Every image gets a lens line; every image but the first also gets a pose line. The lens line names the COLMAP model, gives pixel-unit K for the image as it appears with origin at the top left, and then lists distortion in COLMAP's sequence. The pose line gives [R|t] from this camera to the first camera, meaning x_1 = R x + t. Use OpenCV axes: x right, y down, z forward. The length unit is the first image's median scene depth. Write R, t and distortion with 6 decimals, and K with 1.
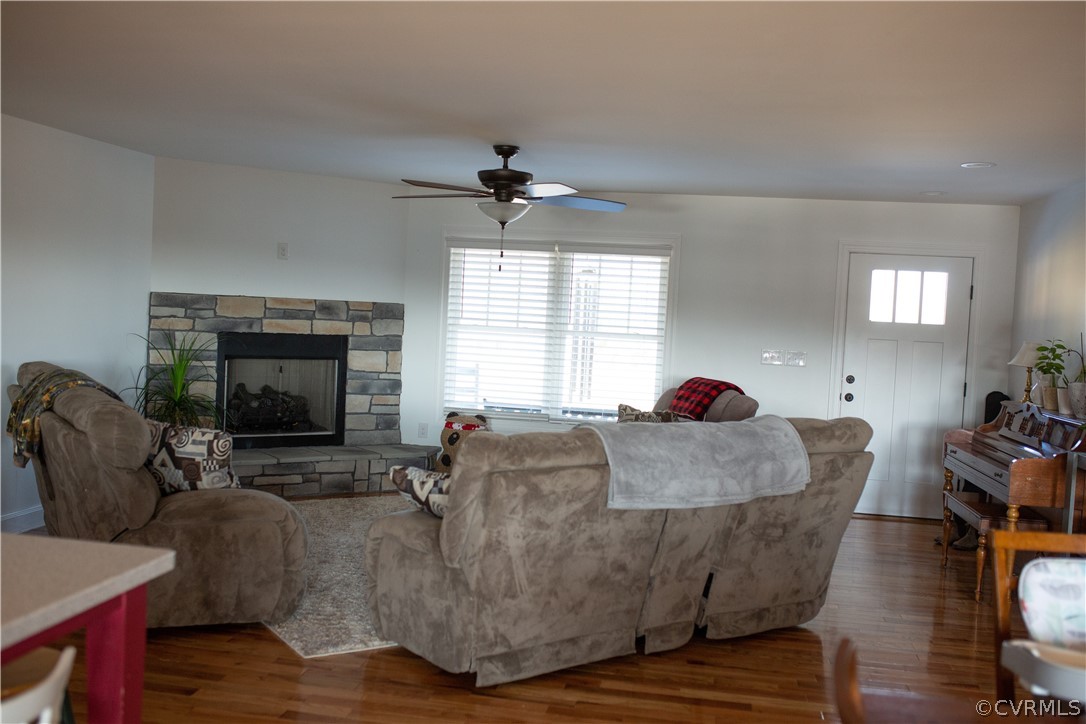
lens RADIAL K [[1030.1, 0, 543.0], [0, 1030.1, 362.0], [0, 0, 1]] dist [-0.038714, 0.020532]
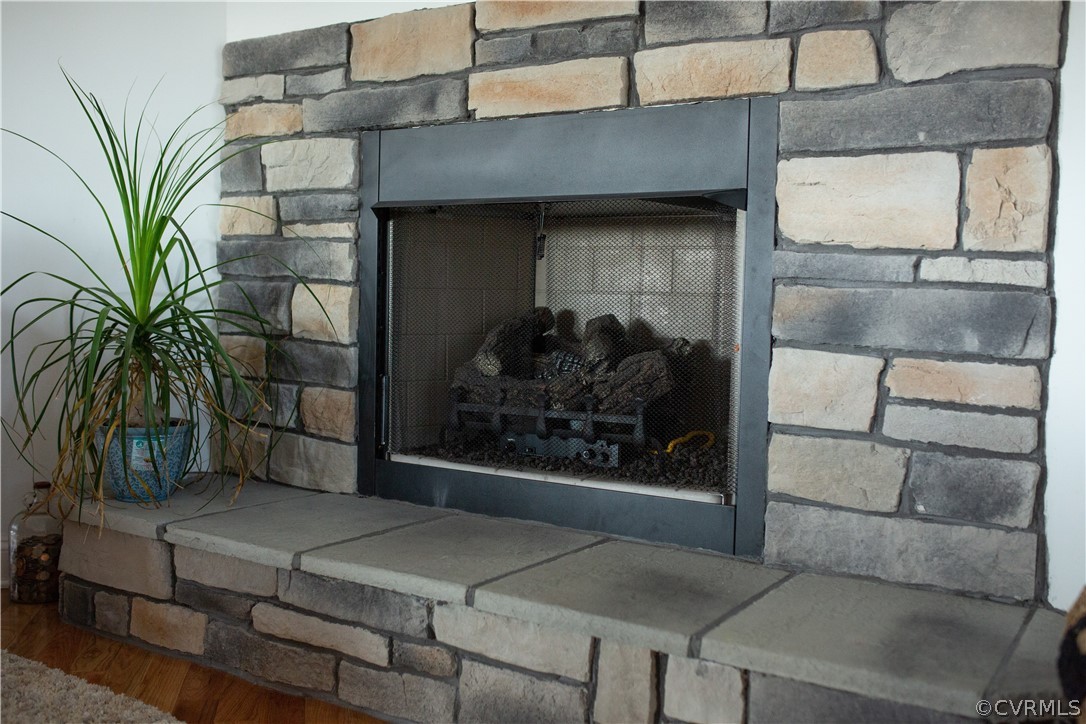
lens RADIAL K [[1030.1, 0, 543.0], [0, 1030.1, 362.0], [0, 0, 1]] dist [-0.038714, 0.020532]
pose [[0.378533, 0.020688, -0.925356, 0.010395], [-0.047916, 0.998848, 0.002730, 0.039125], [0.924347, 0.043306, 0.379088, 0.912821]]
